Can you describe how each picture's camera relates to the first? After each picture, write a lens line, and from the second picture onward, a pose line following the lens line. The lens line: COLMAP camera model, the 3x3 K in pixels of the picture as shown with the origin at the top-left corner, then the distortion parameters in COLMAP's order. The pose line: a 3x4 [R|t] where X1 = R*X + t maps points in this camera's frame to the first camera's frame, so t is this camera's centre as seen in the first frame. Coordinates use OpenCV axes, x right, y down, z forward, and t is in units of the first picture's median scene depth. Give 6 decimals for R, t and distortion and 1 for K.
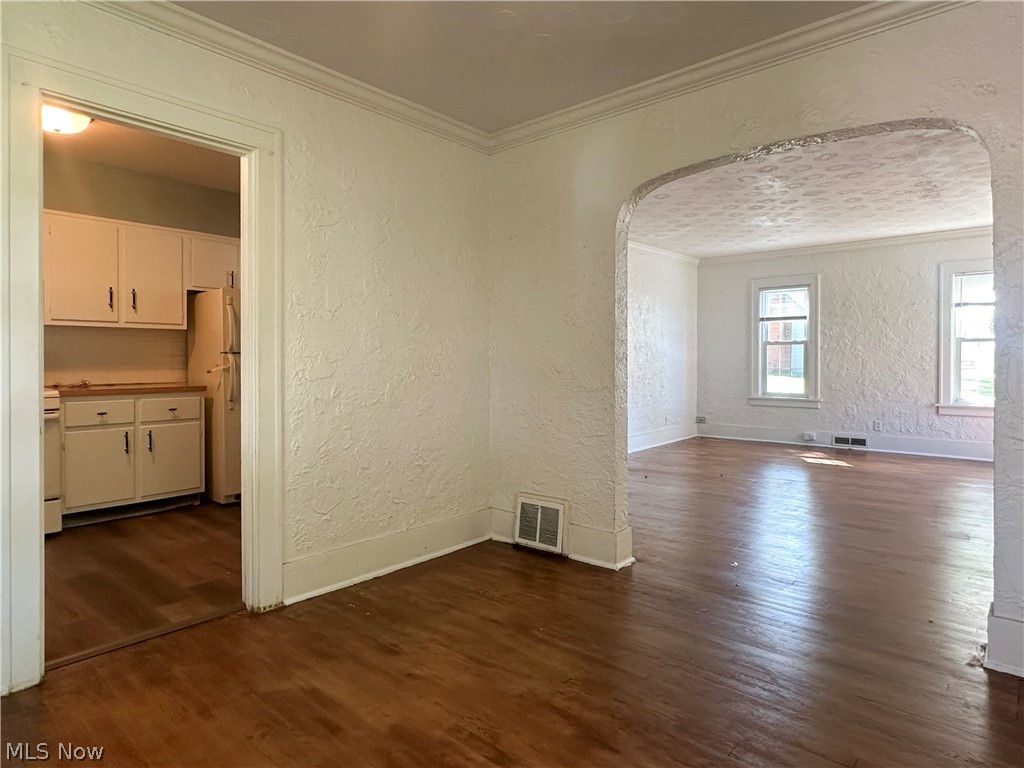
lens RADIAL K [[596.1, 0, 510.1], [0, 596.1, 367.9], [0, 0, 1]] dist [0.001192, 0.000410]
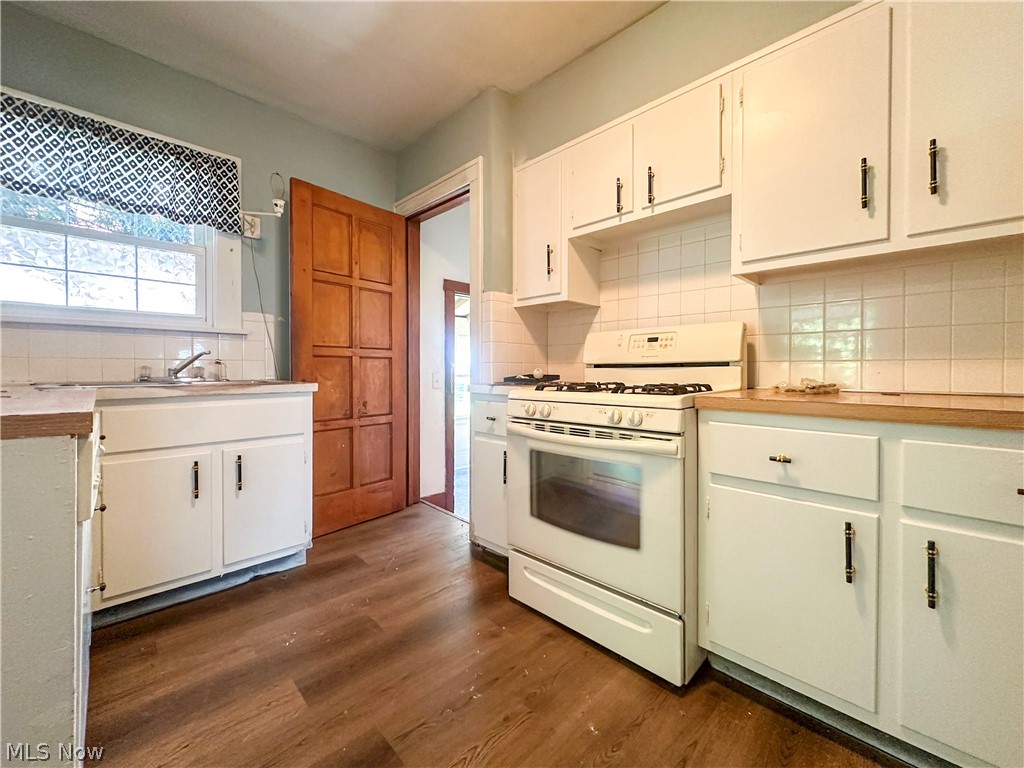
lens RADIAL K [[415.8, 0, 511.4], [0, 415.8, 374.1], [0, 0, 1]] dist [0.000597, 0.000107]
pose [[-0.071560, 0.009006, -0.997396, -0.366952], [-0.008888, 0.999914, 0.009666, 0.016036], [0.997397, 0.009557, -0.071474, 0.793753]]
